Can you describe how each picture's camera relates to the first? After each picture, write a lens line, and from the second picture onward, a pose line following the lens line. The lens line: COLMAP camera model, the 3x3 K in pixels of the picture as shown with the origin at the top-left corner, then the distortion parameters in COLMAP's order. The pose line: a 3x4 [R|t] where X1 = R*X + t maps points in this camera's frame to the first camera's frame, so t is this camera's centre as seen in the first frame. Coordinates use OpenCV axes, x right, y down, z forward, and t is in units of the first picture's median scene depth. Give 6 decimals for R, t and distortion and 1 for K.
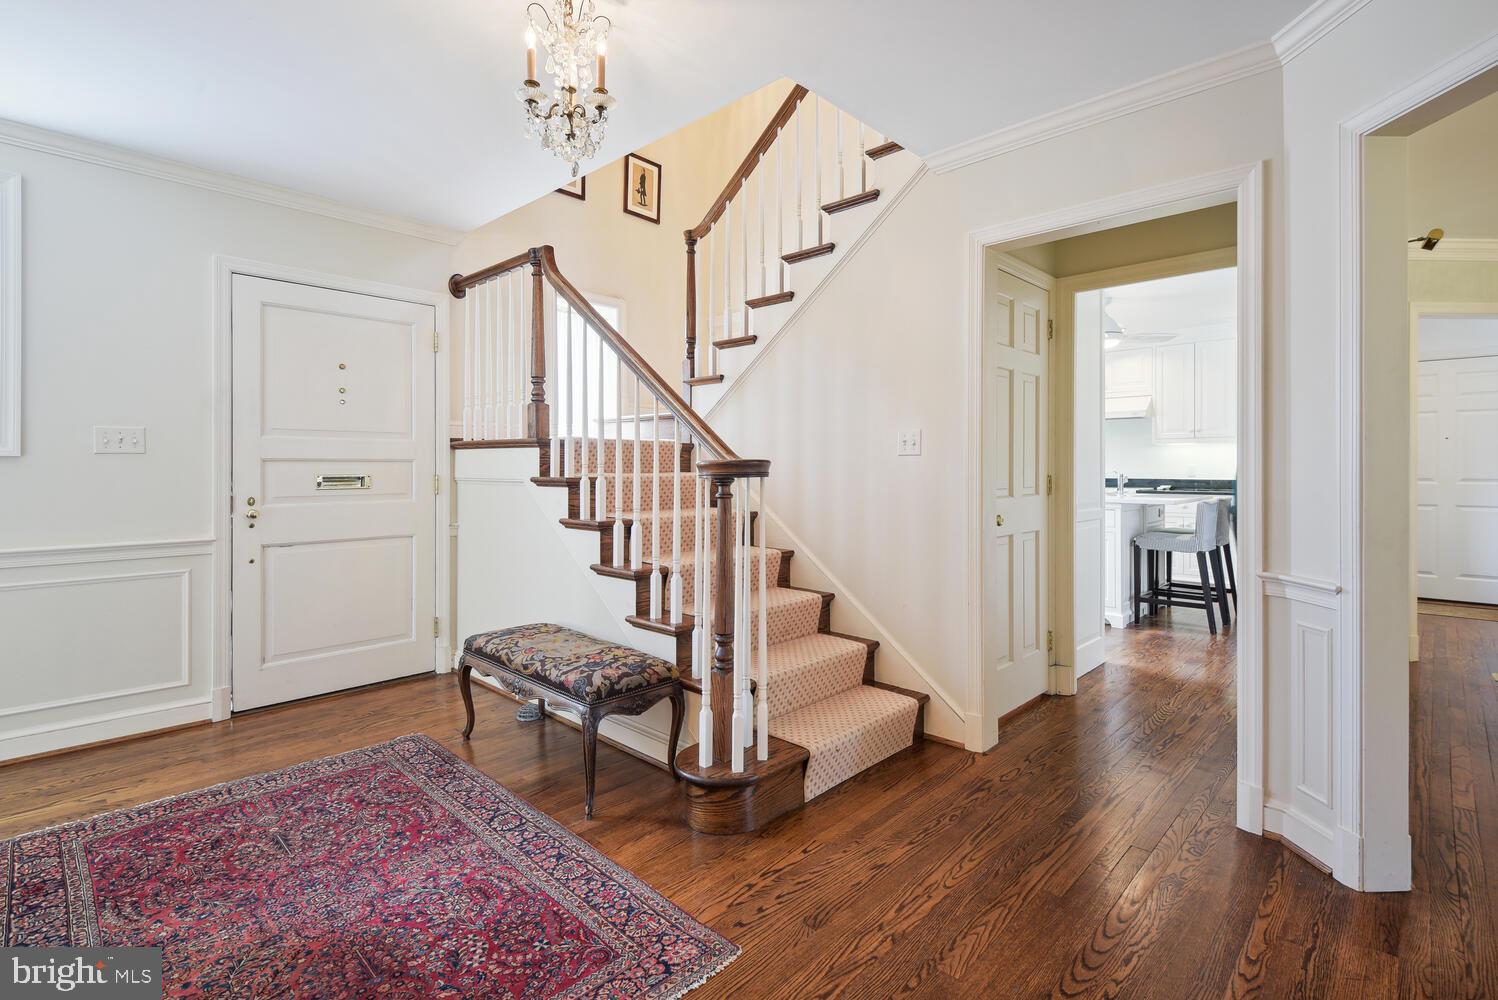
lens RADIAL K [[709.4, 0, 770.1], [0, 709.4, 470.7], [0, 0, 1]] dist [0.012922, -0.008423]
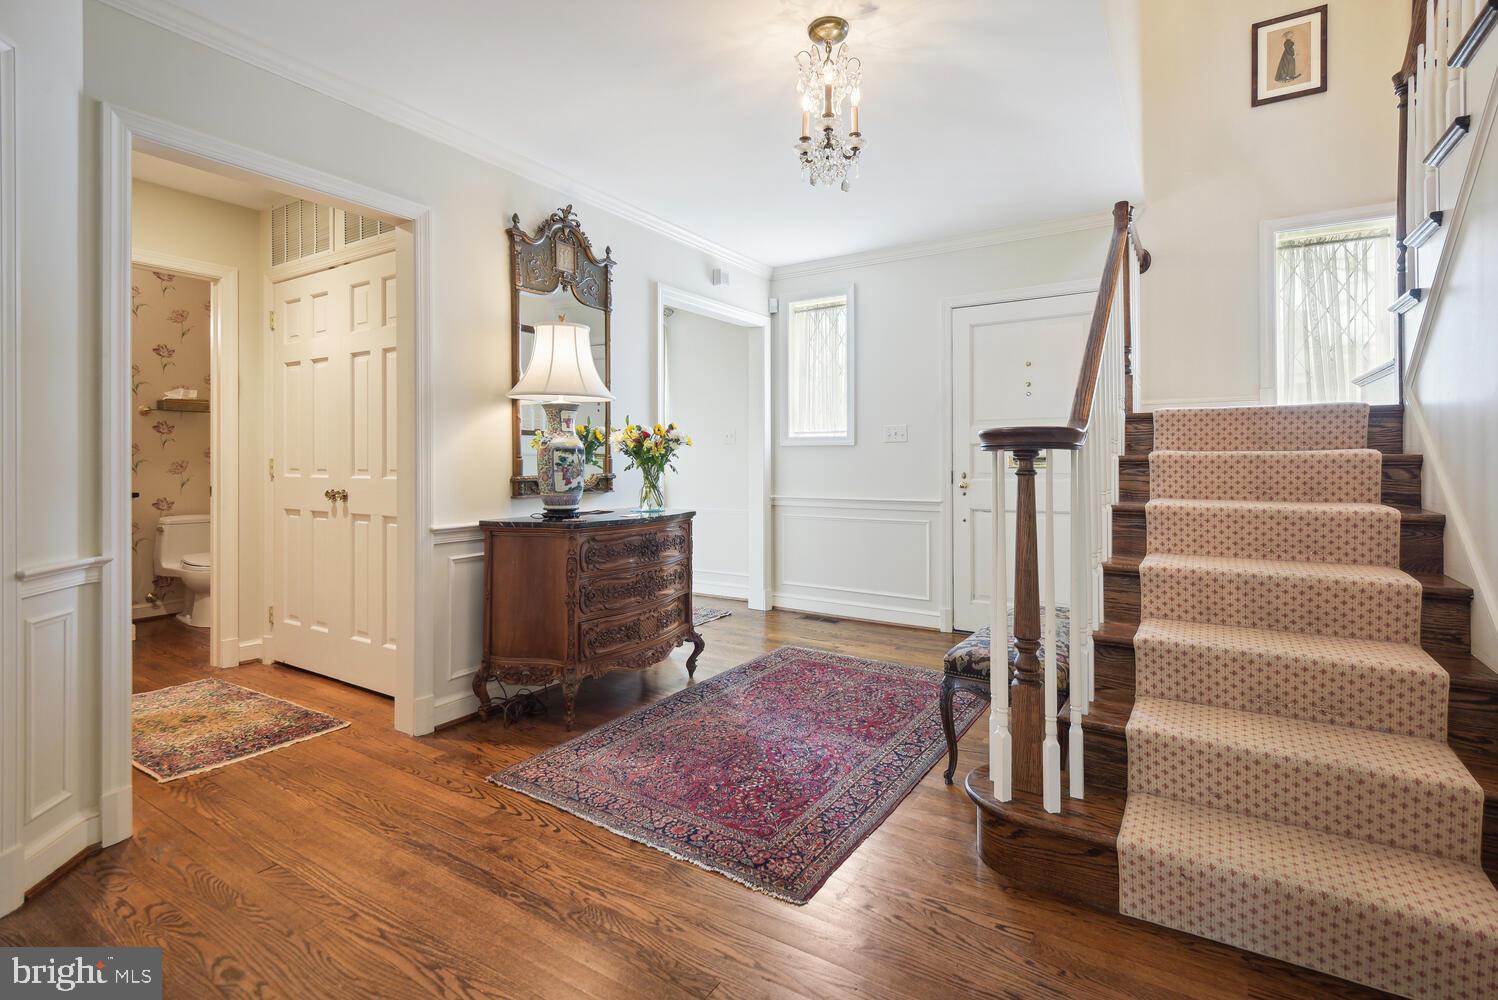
lens RADIAL K [[684.2, 0, 760.1], [0, 684.2, 467.9], [0, 0, 1]] dist [0.002296, -0.000173]
pose [[0.188221, 0.008104, -0.982093, 0.766868], [0.001586, 0.999962, 0.008556, 0.027377], [0.982125, -0.003168, 0.188201, 0.631047]]
